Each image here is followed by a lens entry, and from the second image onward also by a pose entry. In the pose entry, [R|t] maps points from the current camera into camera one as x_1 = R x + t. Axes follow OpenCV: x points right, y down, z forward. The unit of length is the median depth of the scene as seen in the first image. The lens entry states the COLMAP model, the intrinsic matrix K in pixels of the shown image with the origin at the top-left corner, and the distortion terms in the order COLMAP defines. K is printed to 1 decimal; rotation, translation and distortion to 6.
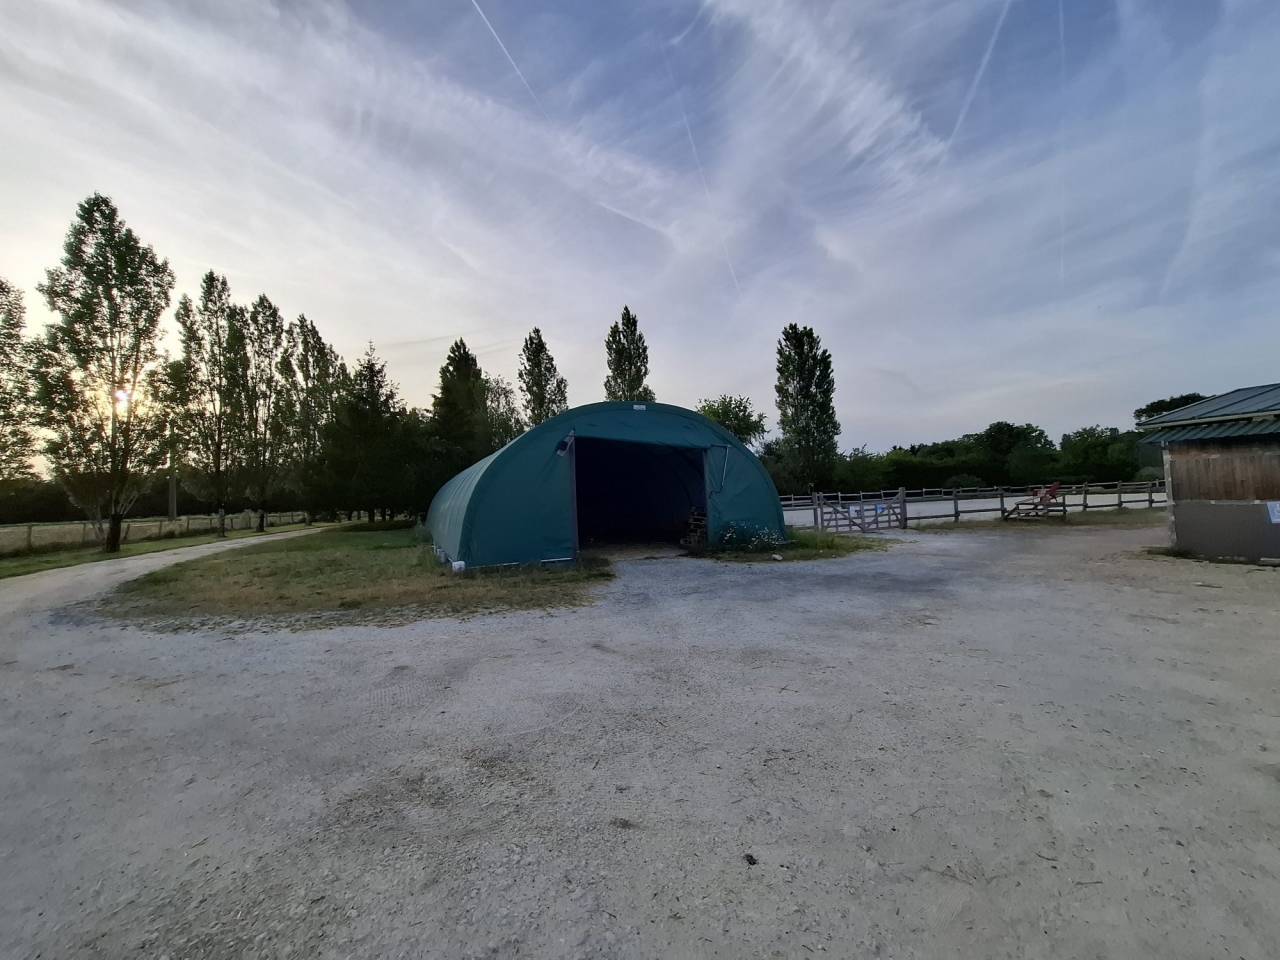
lens RADIAL K [[509.4, 0, 637.0], [0, 509.4, 474.3], [0, 0, 1]] dist [0.001583, 0.000127]
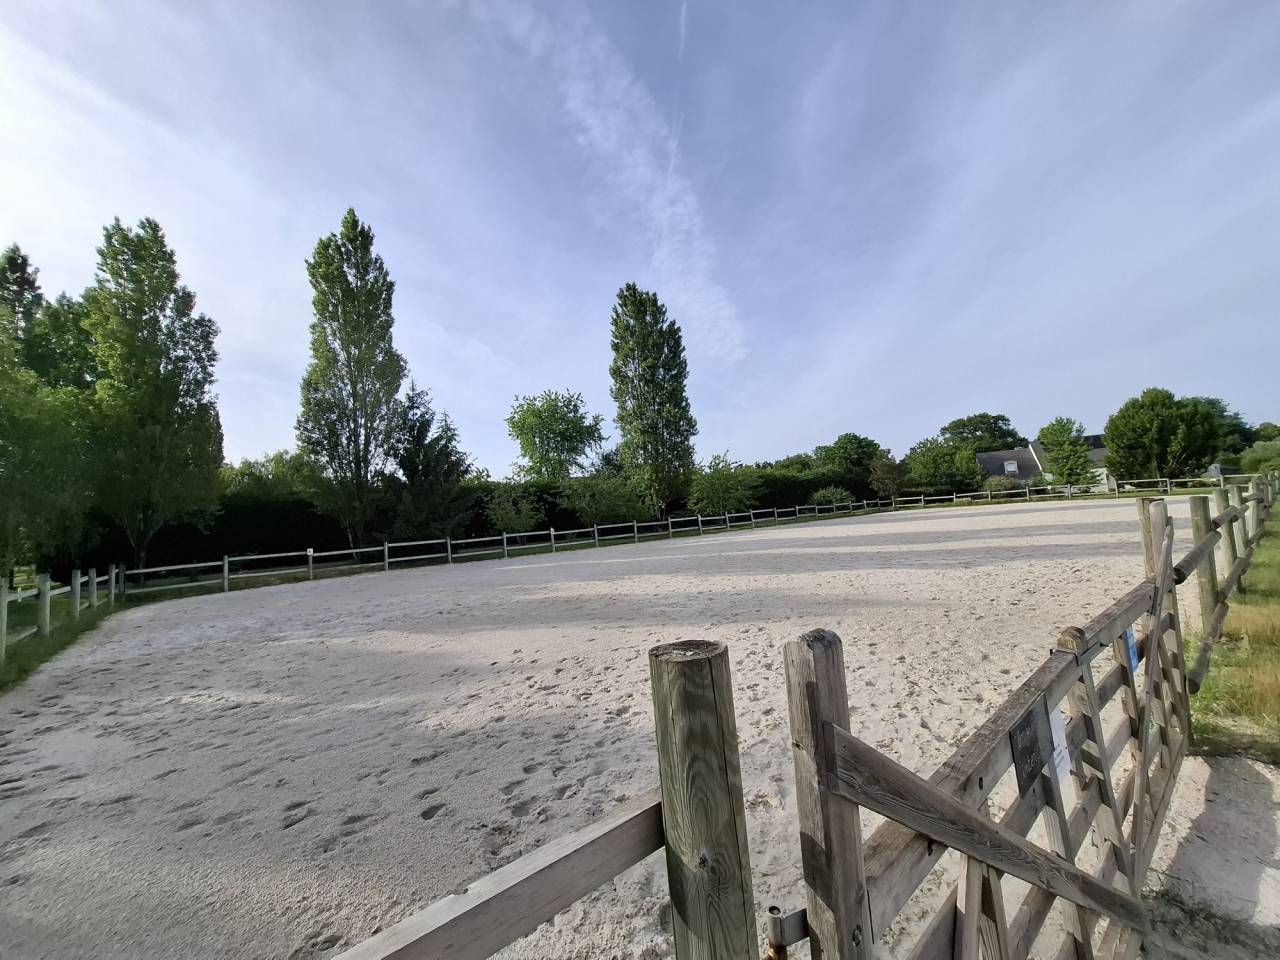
lens RADIAL K [[509.4, 0, 637.0], [0, 509.4, 474.3], [0, 0, 1]] dist [0.001583, 0.000127]
pose [[0.959888, -0.016903, 0.279874, 0.105230], [0.031258, 0.998410, -0.046906, 0.009122], [-0.278636, 0.053773, 0.958890, 0.311475]]
